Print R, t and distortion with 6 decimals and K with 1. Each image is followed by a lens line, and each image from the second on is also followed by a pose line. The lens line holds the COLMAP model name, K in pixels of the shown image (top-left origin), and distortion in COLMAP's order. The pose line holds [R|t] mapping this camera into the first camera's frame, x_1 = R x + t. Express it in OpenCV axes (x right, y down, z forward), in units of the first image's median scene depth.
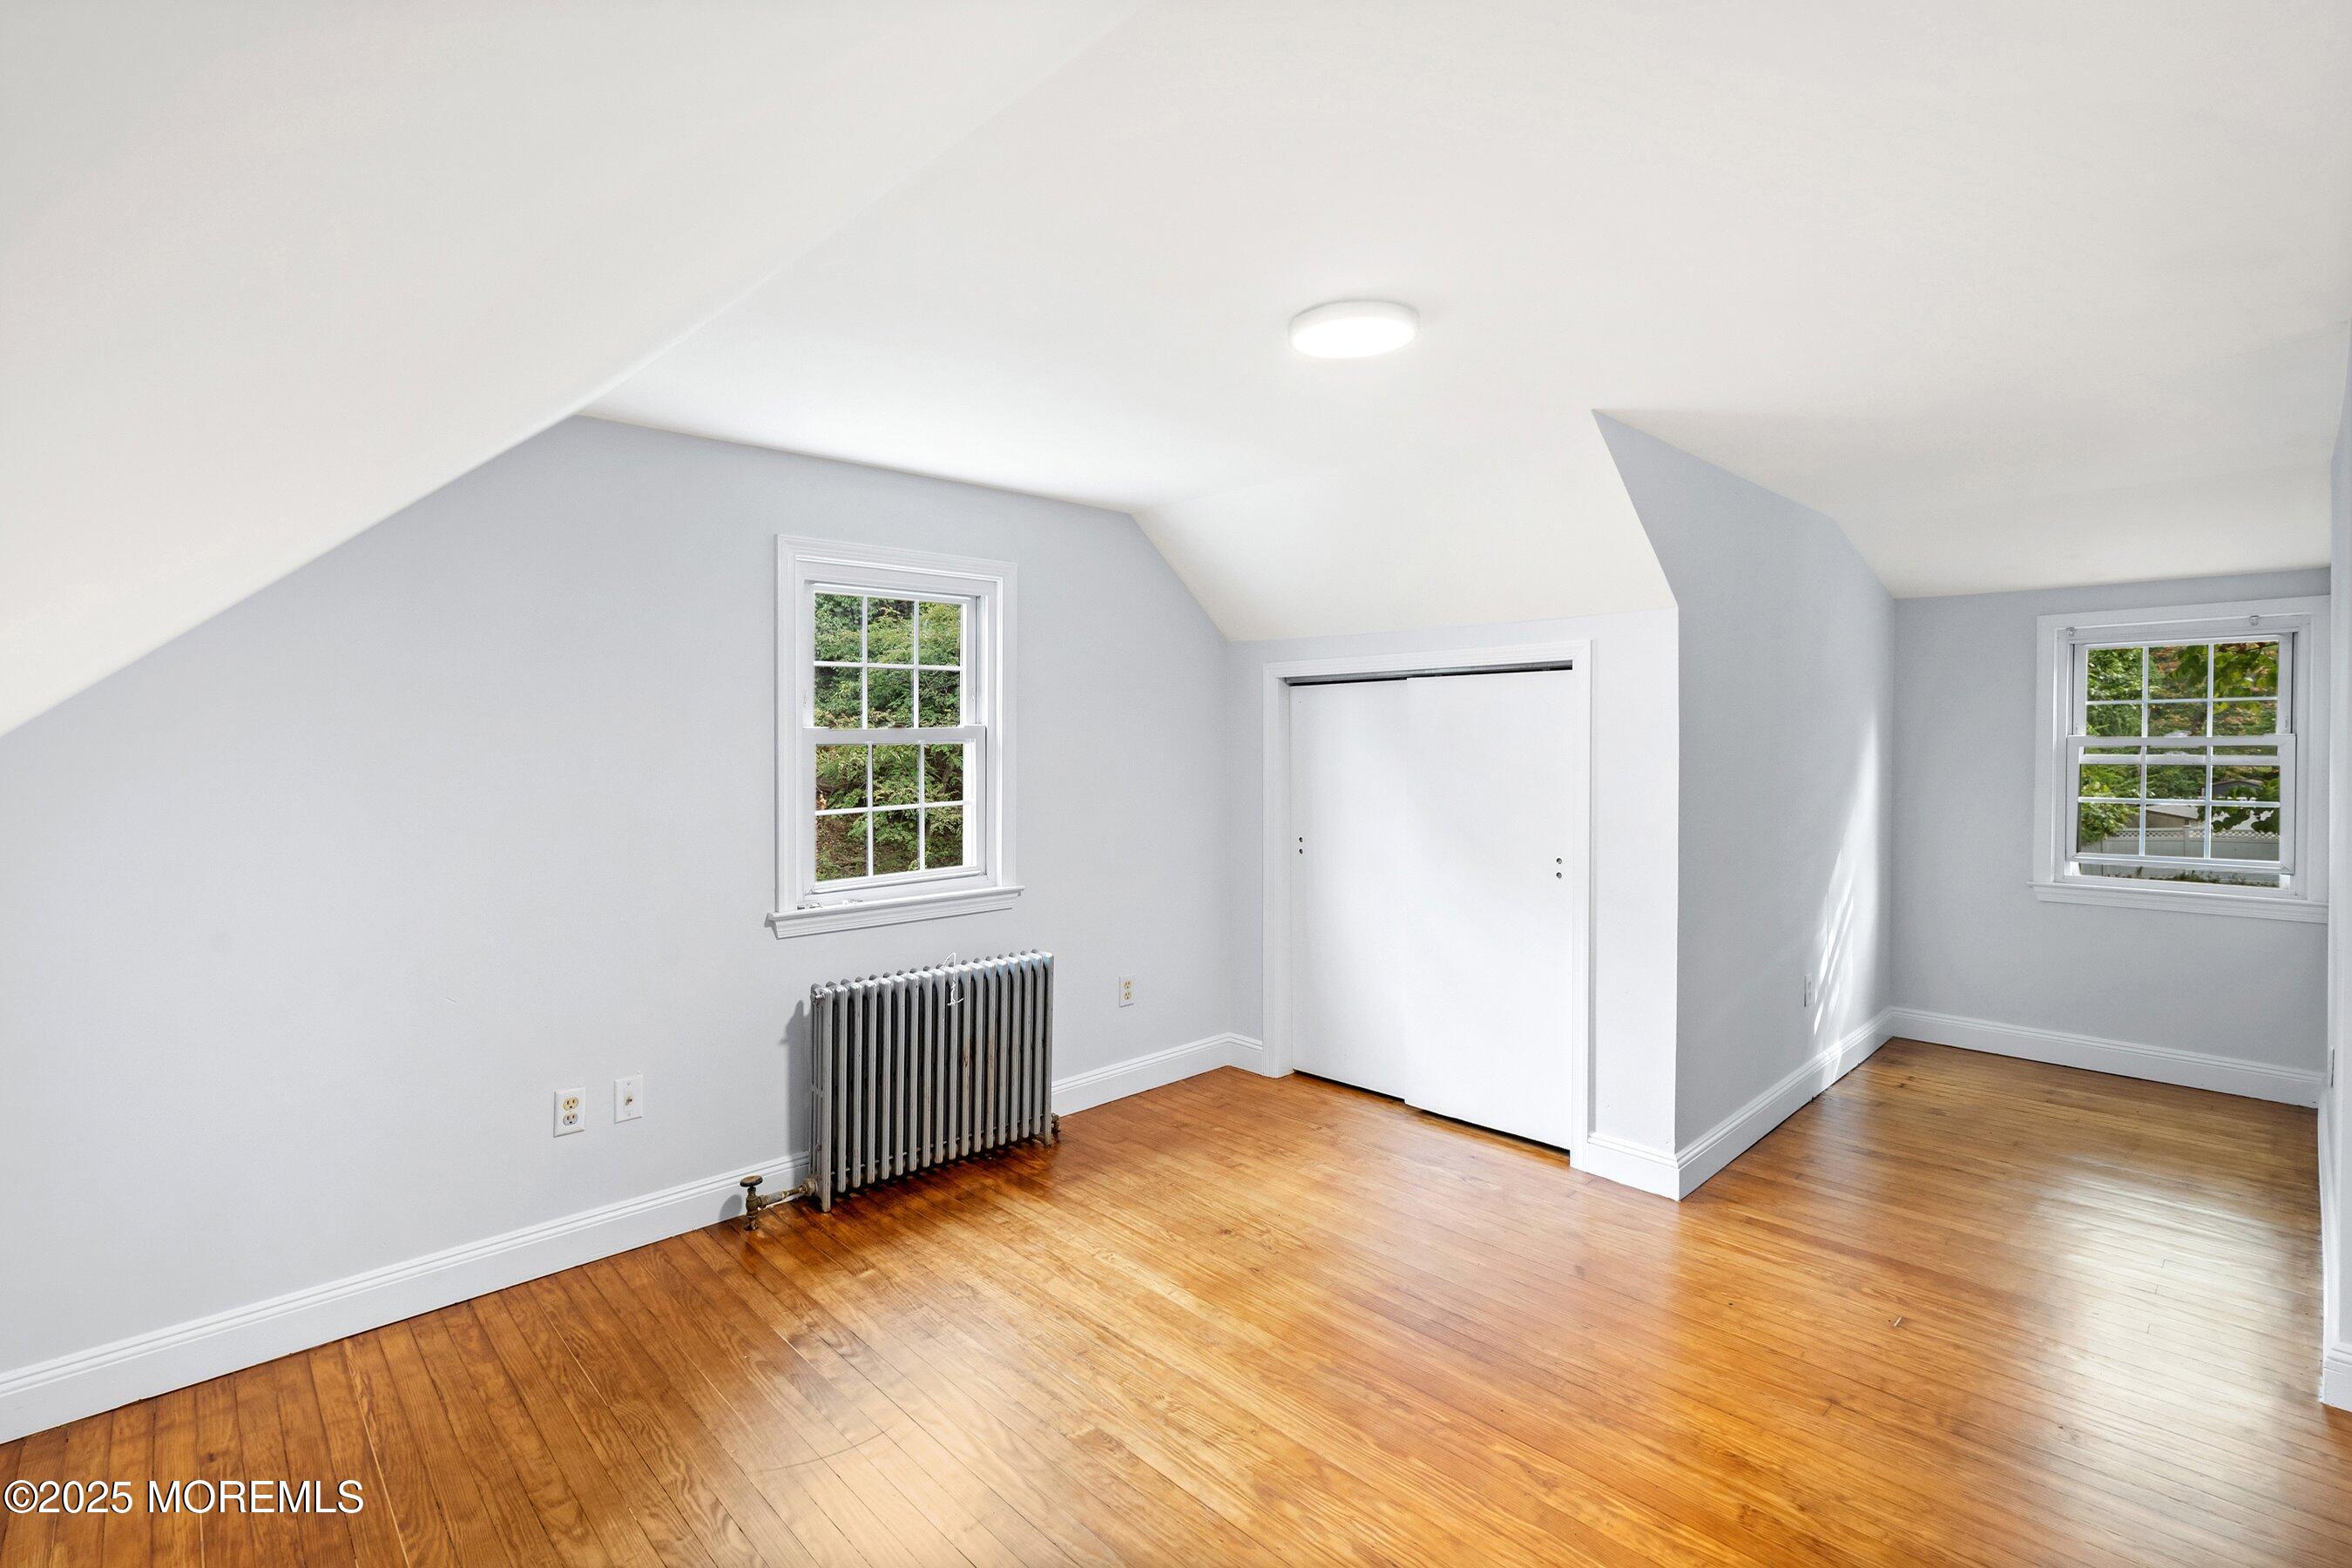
lens RADIAL K [[1078.3, 0, 1156.2], [0, 1078.3, 747.7], [0, 0, 1]] dist [0.000721, 0.000396]
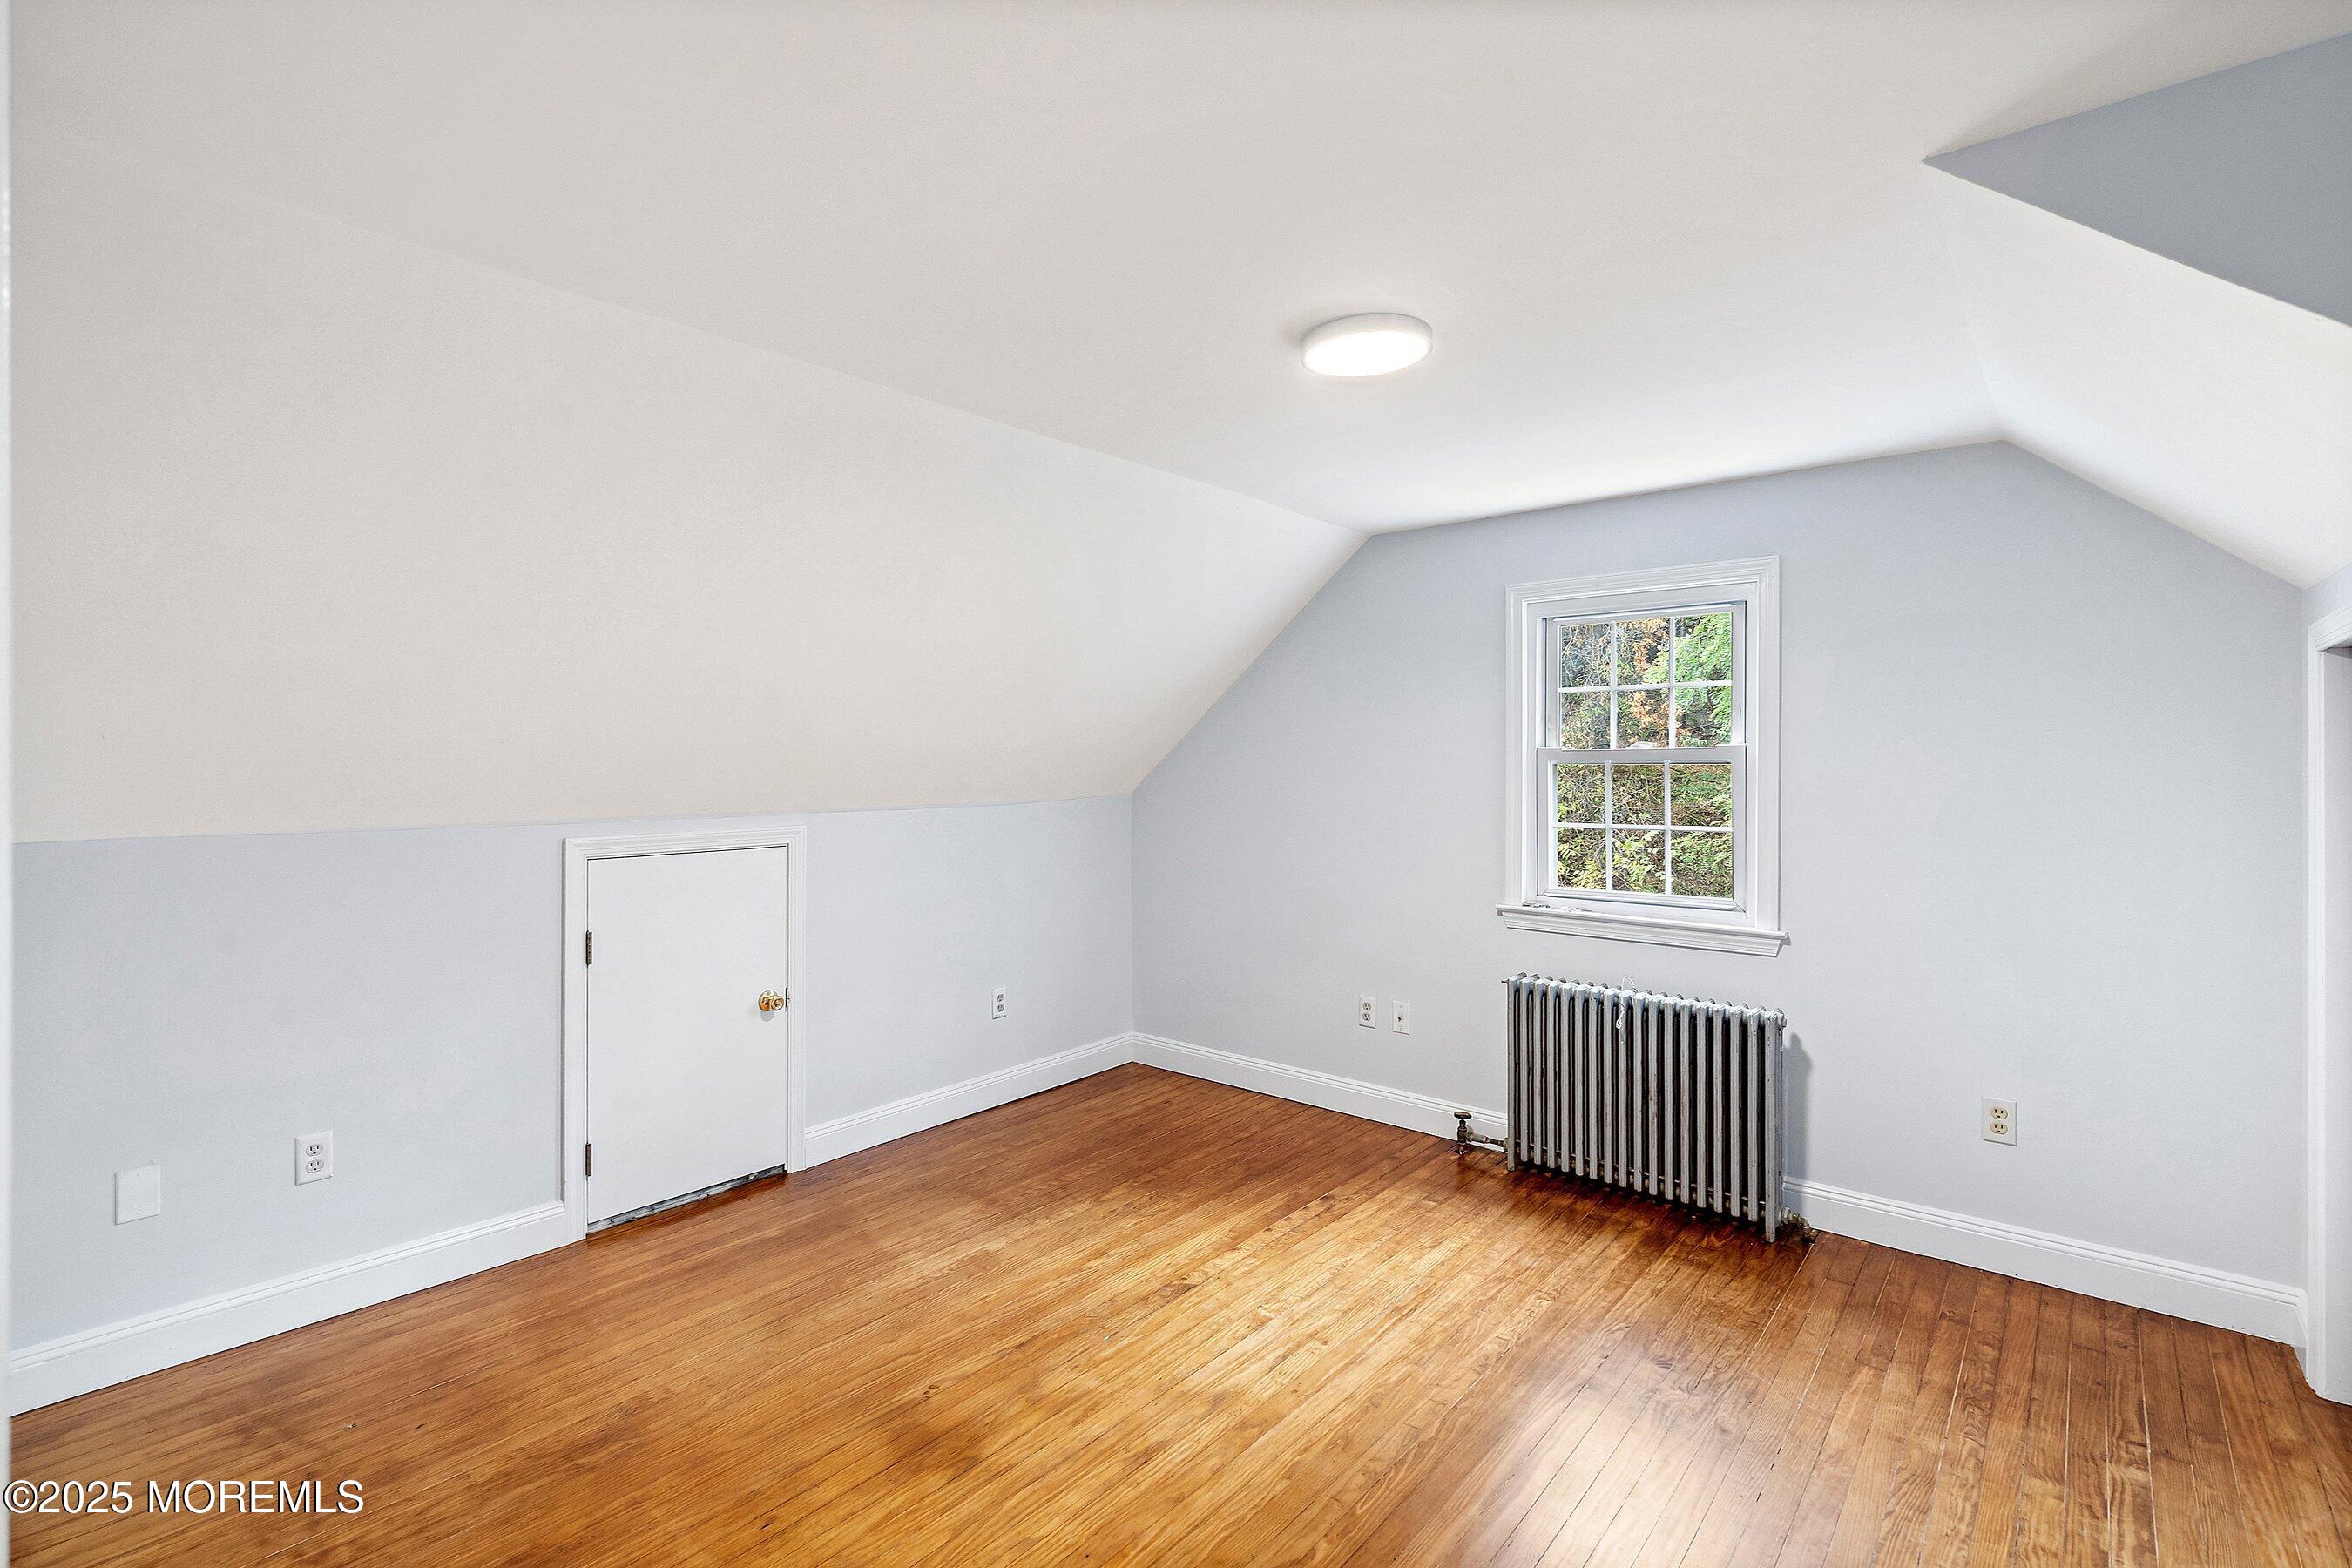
lens RADIAL K [[1078.3, 0, 1156.2], [0, 1078.3, 747.7], [0, 0, 1]] dist [0.000721, 0.000396]
pose [[0.107616, -0.003802, -0.994185, 0.783827], [-0.008306, 0.999954, -0.004723, -0.010632], [0.994158, 0.008766, 0.107579, 0.491703]]
